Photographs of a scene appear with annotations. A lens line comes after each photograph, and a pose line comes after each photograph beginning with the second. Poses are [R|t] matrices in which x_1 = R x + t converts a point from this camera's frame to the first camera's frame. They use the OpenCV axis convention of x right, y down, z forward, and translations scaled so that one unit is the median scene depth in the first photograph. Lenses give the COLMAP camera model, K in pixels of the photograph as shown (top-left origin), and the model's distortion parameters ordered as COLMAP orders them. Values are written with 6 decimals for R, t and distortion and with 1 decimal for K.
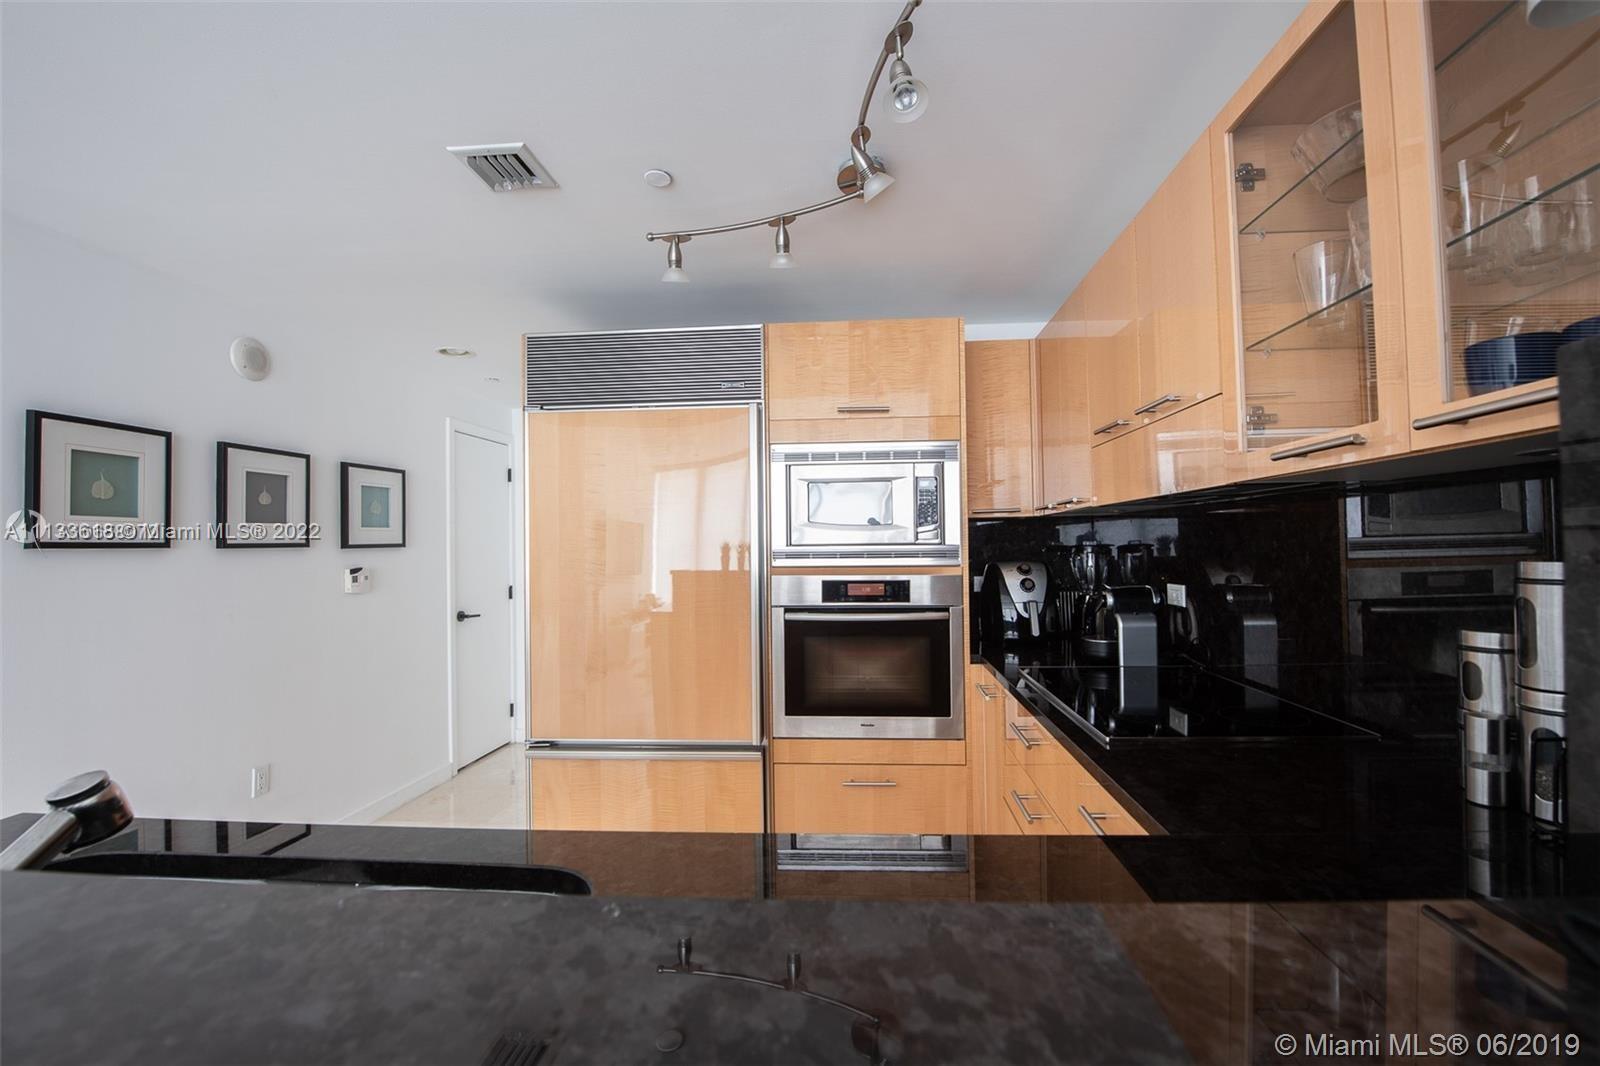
lens RADIAL K [[672.6, 0, 828.3], [0, 672.6, 534.9], [0, 0, 1]] dist [-0.000723, -0.000105]
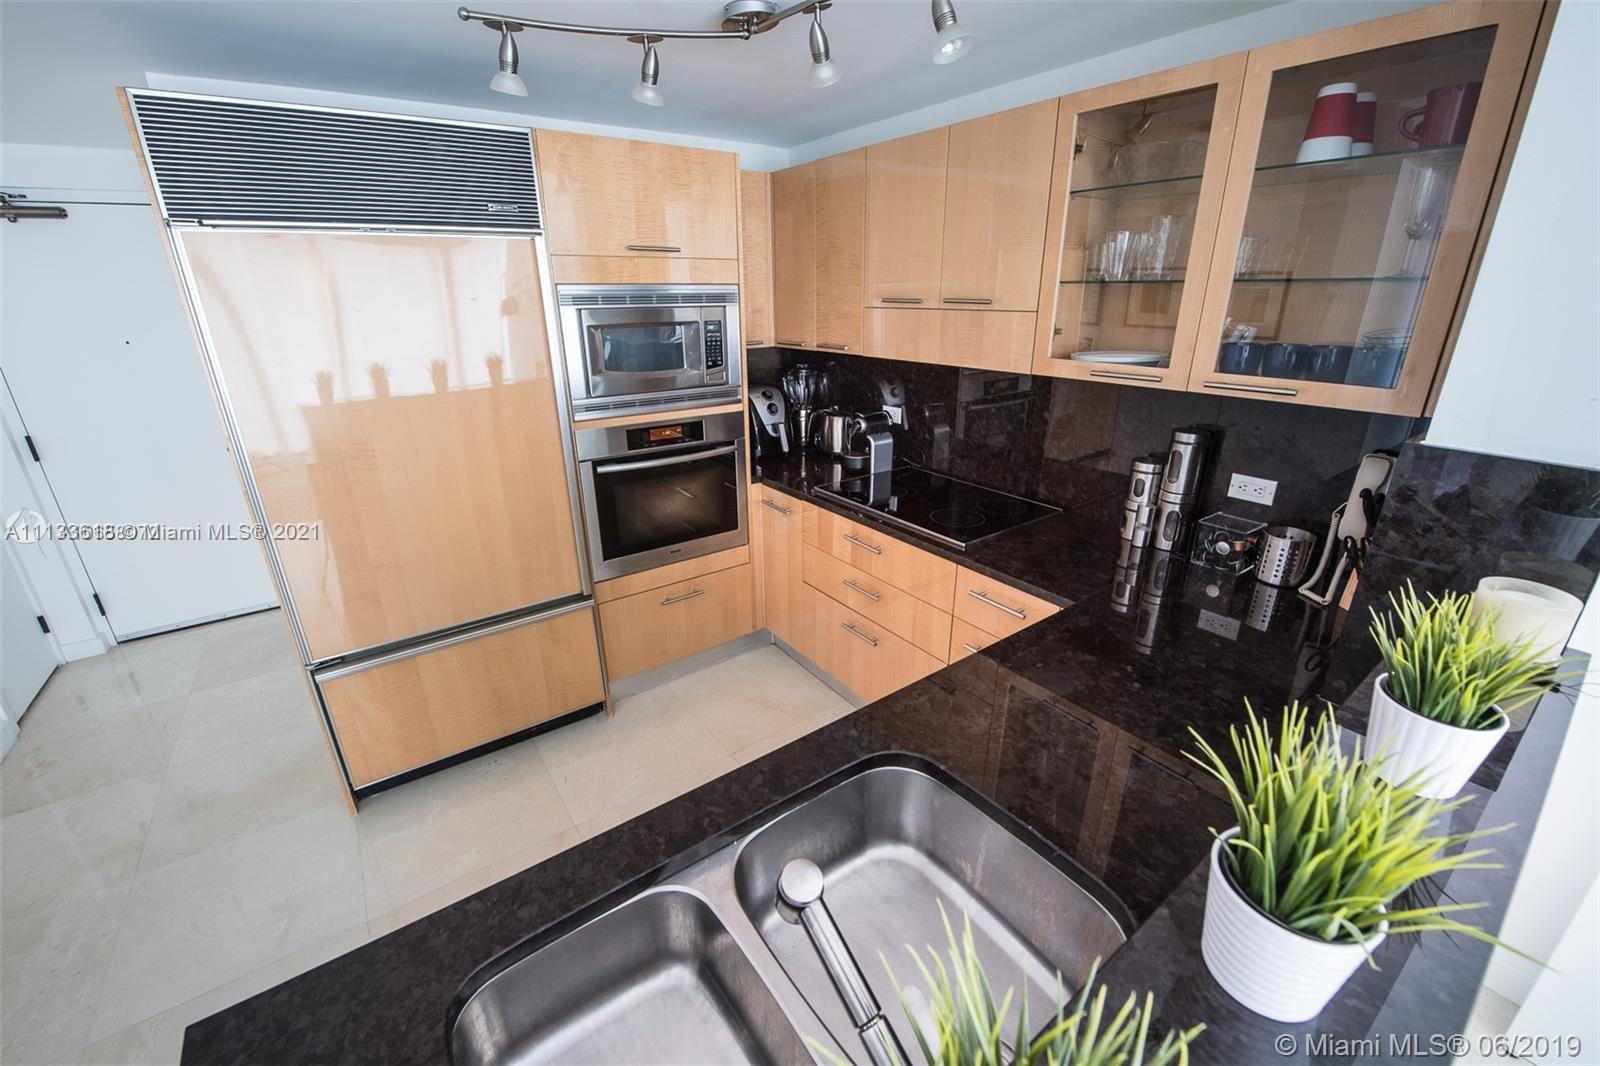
lens RADIAL K [[635.6, 0, 800.0], [0, 635.6, 533.0], [0, 0, 1]] dist [-0.019134, -0.000495]
pose [[0.775036, -0.218350, 0.592994, -0.415328], [-0.013682, 0.932387, 0.361202, -0.138842], [-0.631769, -0.288057, 0.719646, 0.105171]]
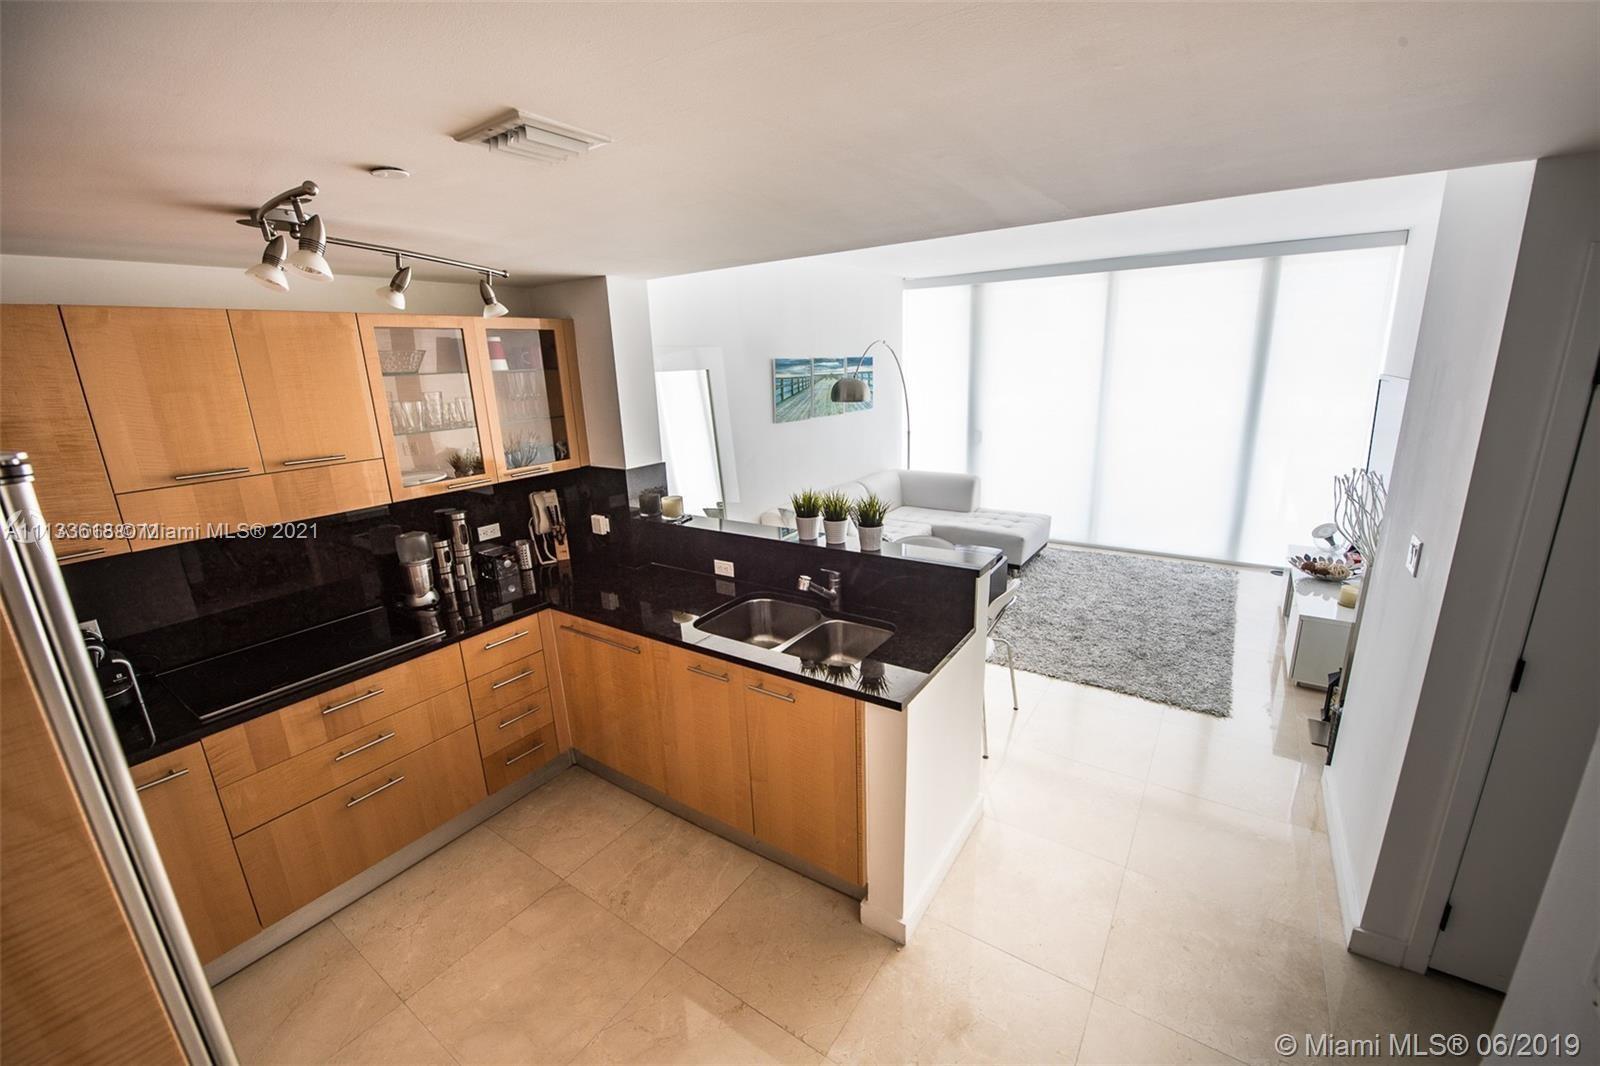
lens RADIAL K [[635.6, 0, 800.0], [0, 635.6, 533.0], [0, 0, 1]] dist [-0.019134, -0.000495]
pose [[-0.858216, -0.085864, 0.506056, -0.785544], [0.041199, 0.971205, 0.234656, -0.209625], [-0.511633, 0.222235, -0.829966, 1.081546]]
